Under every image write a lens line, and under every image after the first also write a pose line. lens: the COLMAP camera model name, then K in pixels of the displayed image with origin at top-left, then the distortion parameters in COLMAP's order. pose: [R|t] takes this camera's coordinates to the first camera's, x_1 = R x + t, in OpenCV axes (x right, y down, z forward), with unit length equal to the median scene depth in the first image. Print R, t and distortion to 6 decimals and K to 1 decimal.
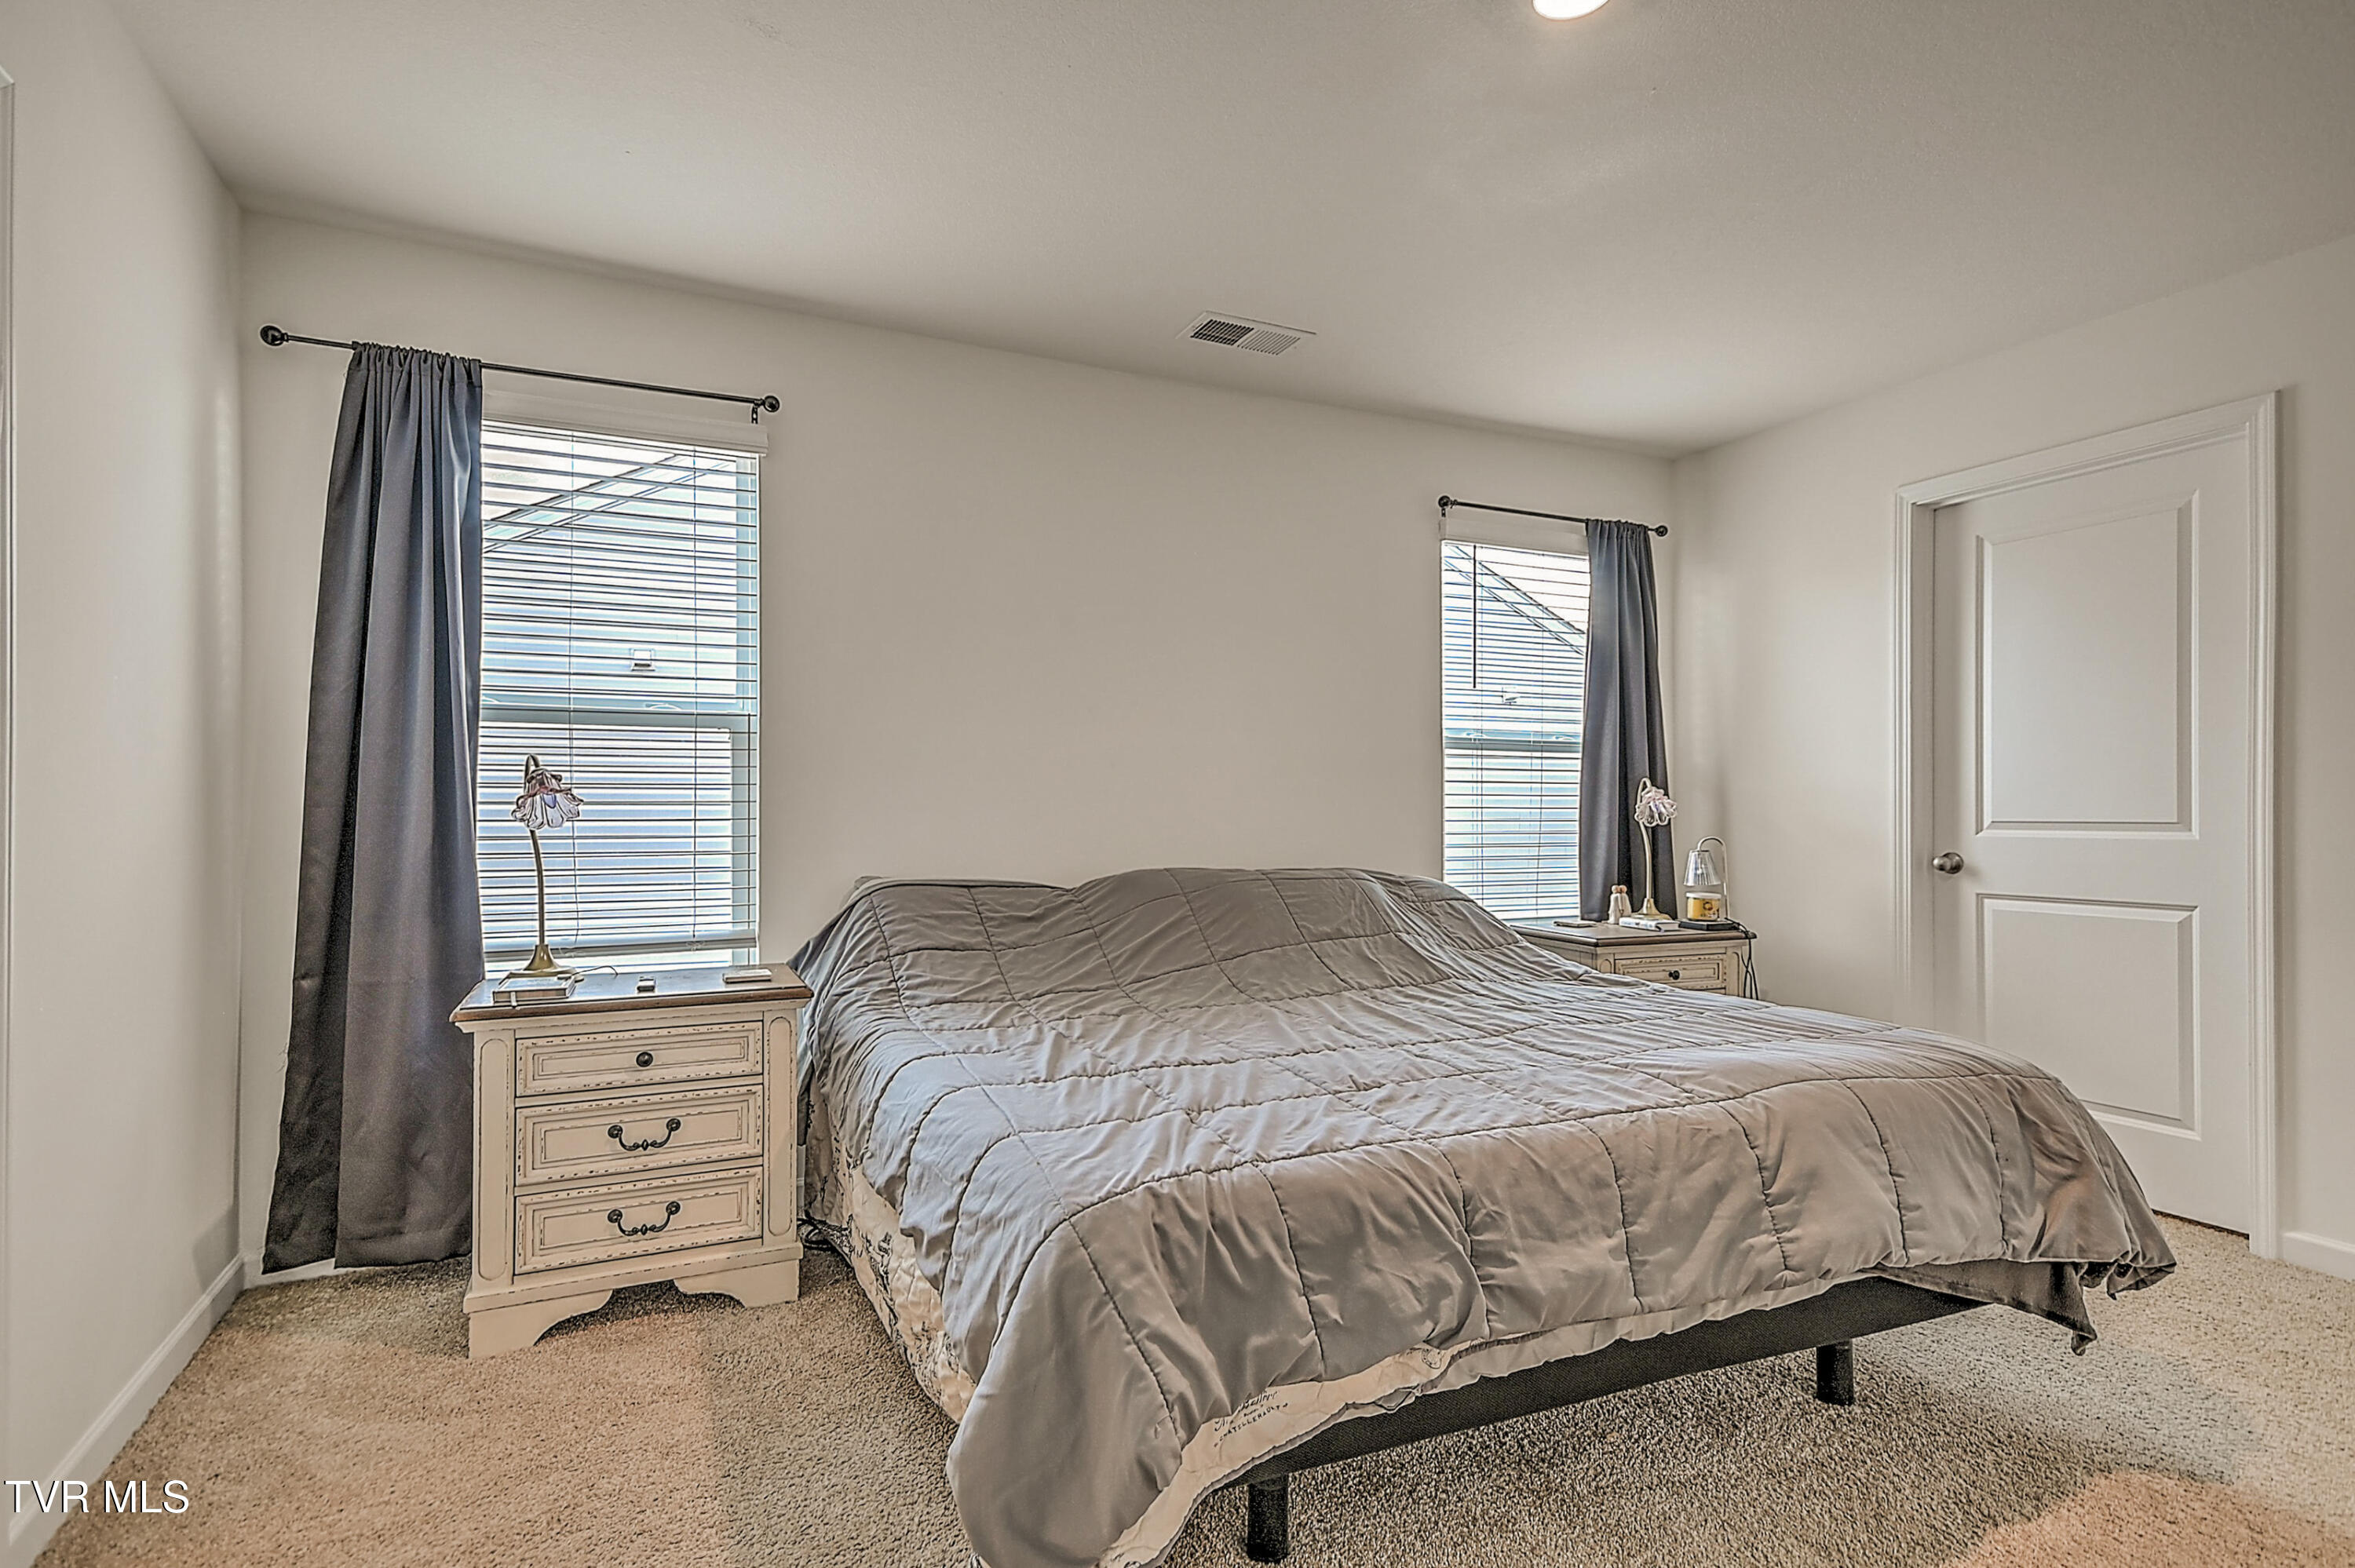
lens RADIAL K [[1166.1, 0, 1175.1], [0, 1166.1, 804.8], [0, 0, 1]] dist [0.028934, 0.001020]
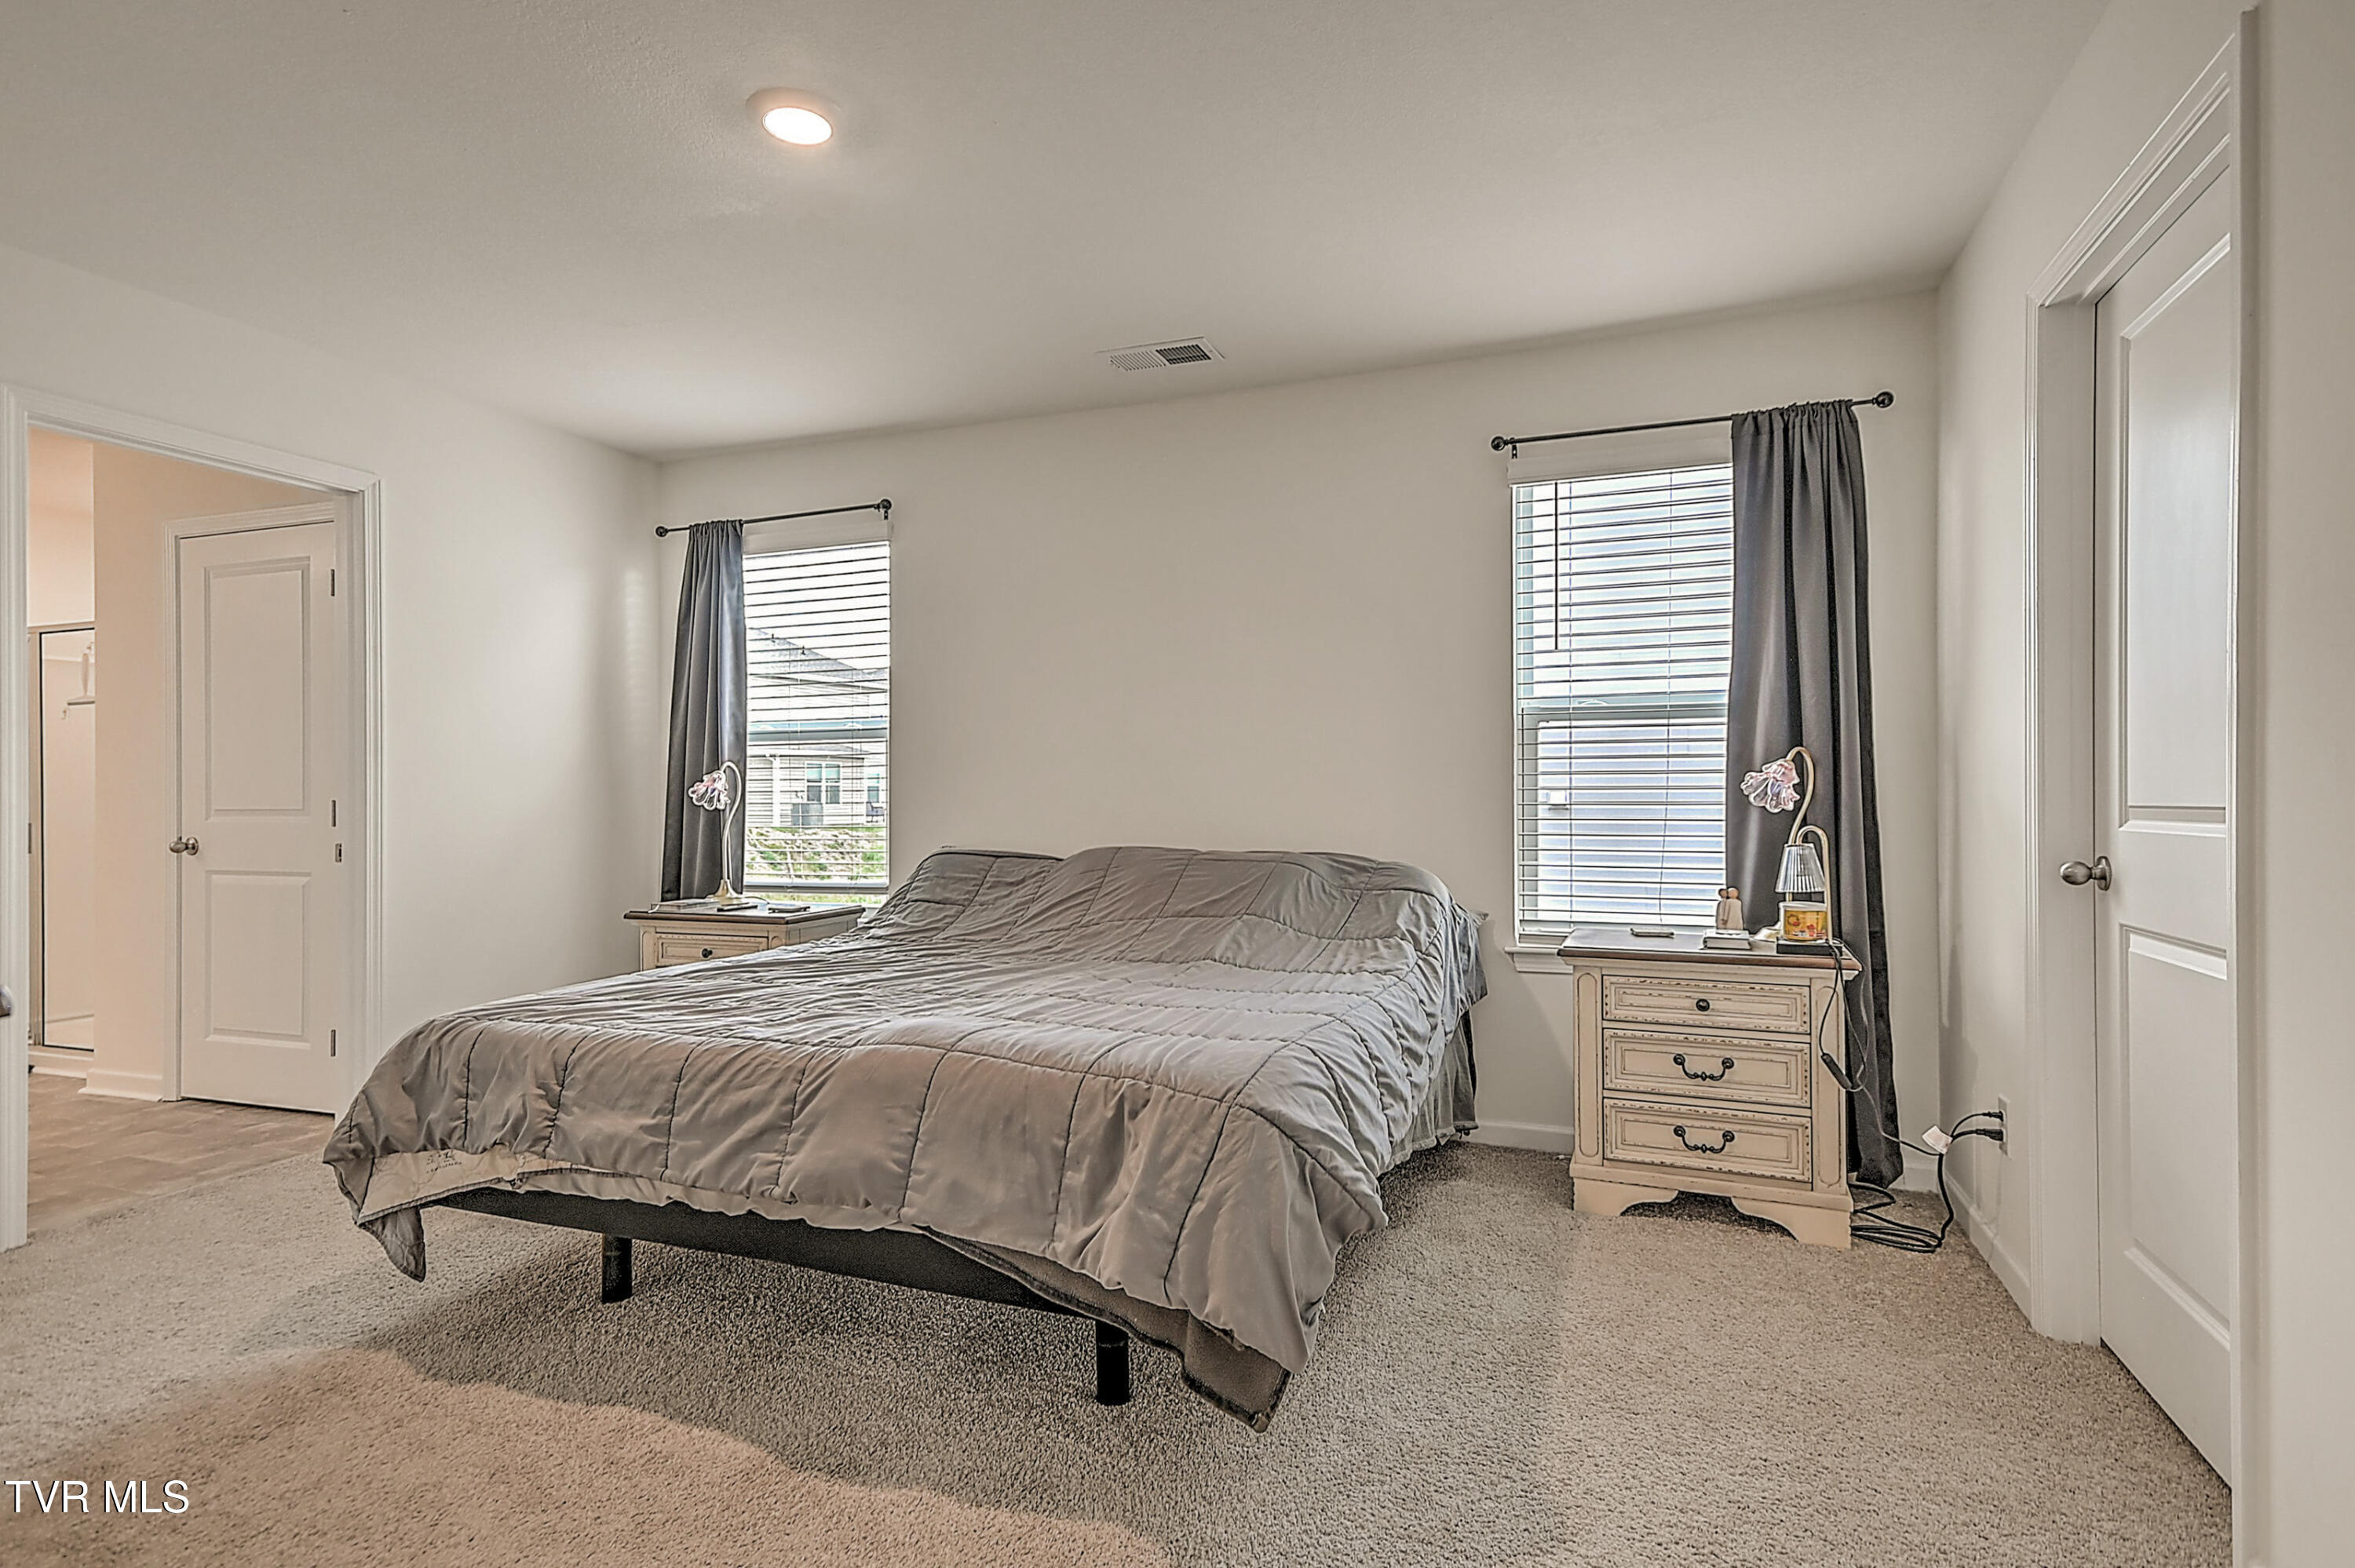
lens RADIAL K [[1169.5, 0, 1172.0], [0, 1169.5, 795.0], [0, 0, 1]] dist [0.026240, 0.000804]
pose [[0.708229, -0.005401, -0.705962, 0.849356], [0.009045, 0.999958, 0.001424, 0.004830], [0.705925, -0.007394, 0.708248, 0.238472]]
